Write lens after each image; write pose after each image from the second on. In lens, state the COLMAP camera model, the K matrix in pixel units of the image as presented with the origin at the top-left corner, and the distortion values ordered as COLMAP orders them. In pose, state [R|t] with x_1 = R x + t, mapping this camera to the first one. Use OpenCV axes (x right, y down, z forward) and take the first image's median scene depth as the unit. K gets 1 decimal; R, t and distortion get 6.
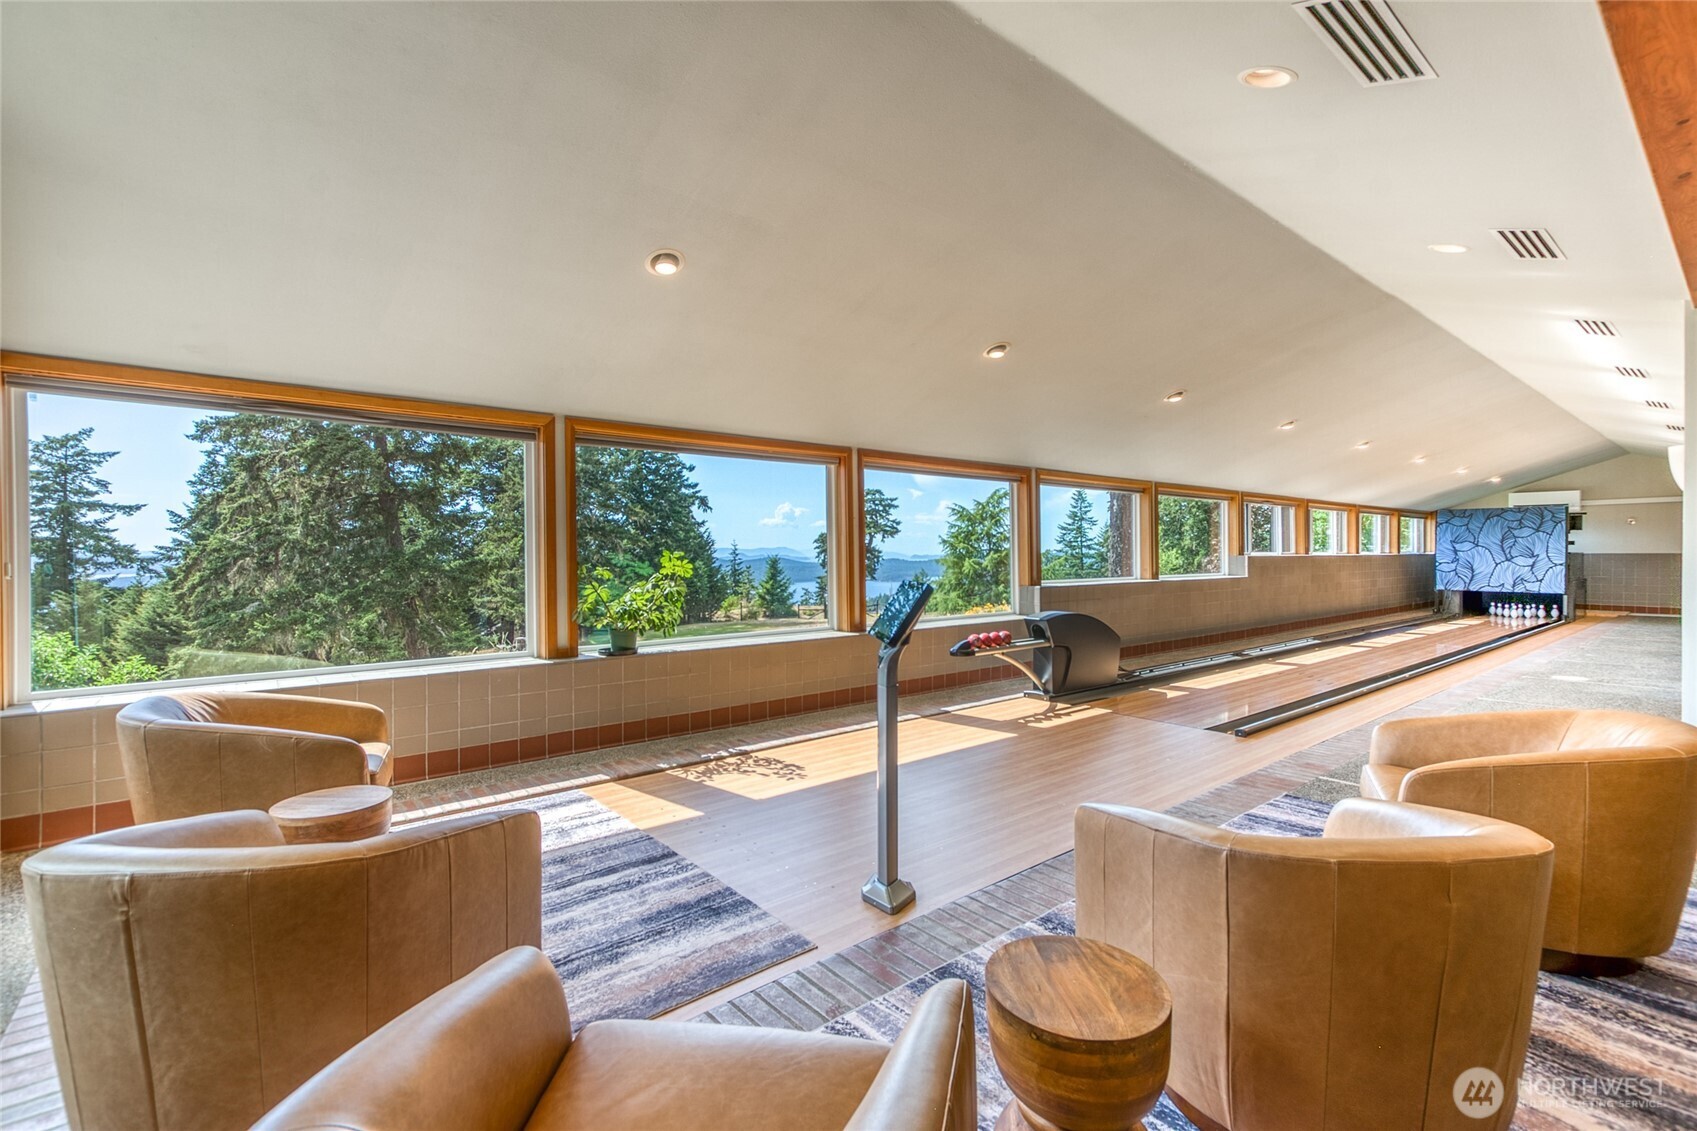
lens RADIAL K [[763.7, 0, 842.9], [0, 763.7, 560.1], [0, 0, 1]] dist [0.016479, -0.001203]
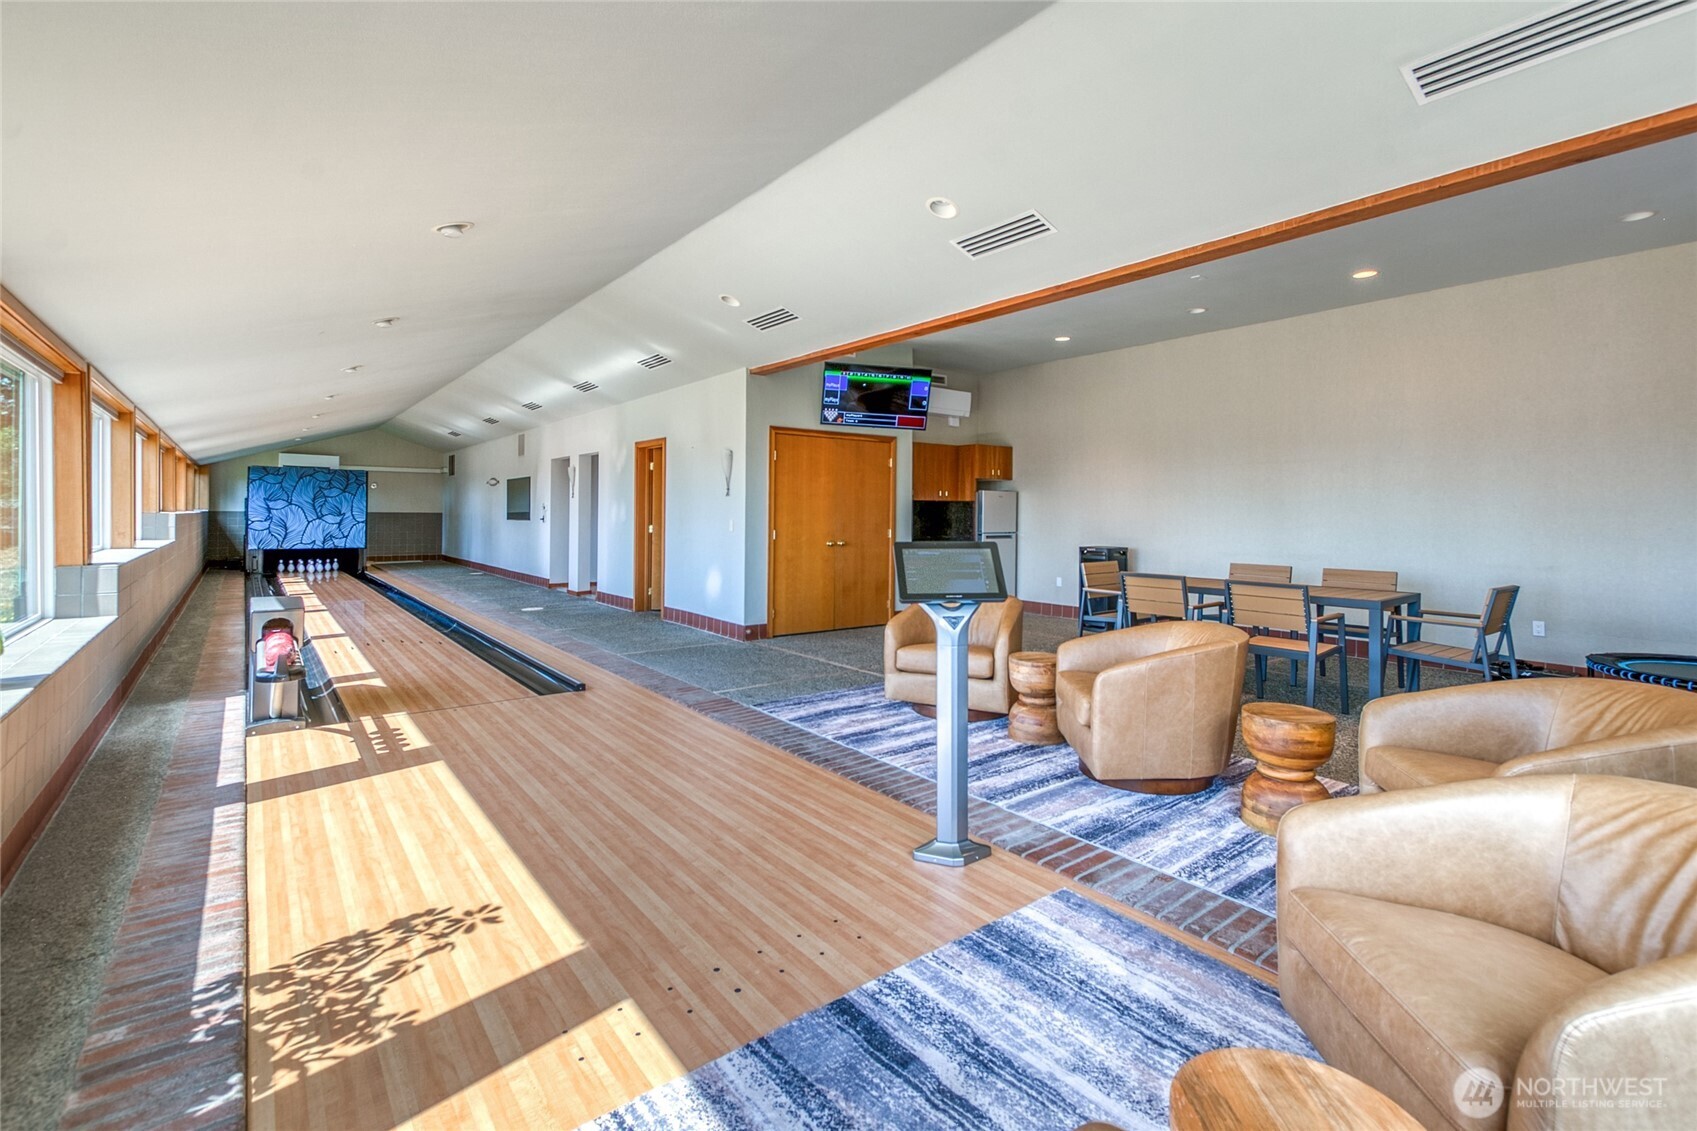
lens RADIAL K [[763.7, 0, 885.5], [0, 763.7, 517.5], [0, 0, 1]] dist [0.016479, -0.001203]
pose [[-0.002264, -0.001477, 0.999996, -0.593641], [0.001111, 0.999998, 0.001479, -0.004361], [-0.999997, 0.001114, -0.002263, 0.682973]]
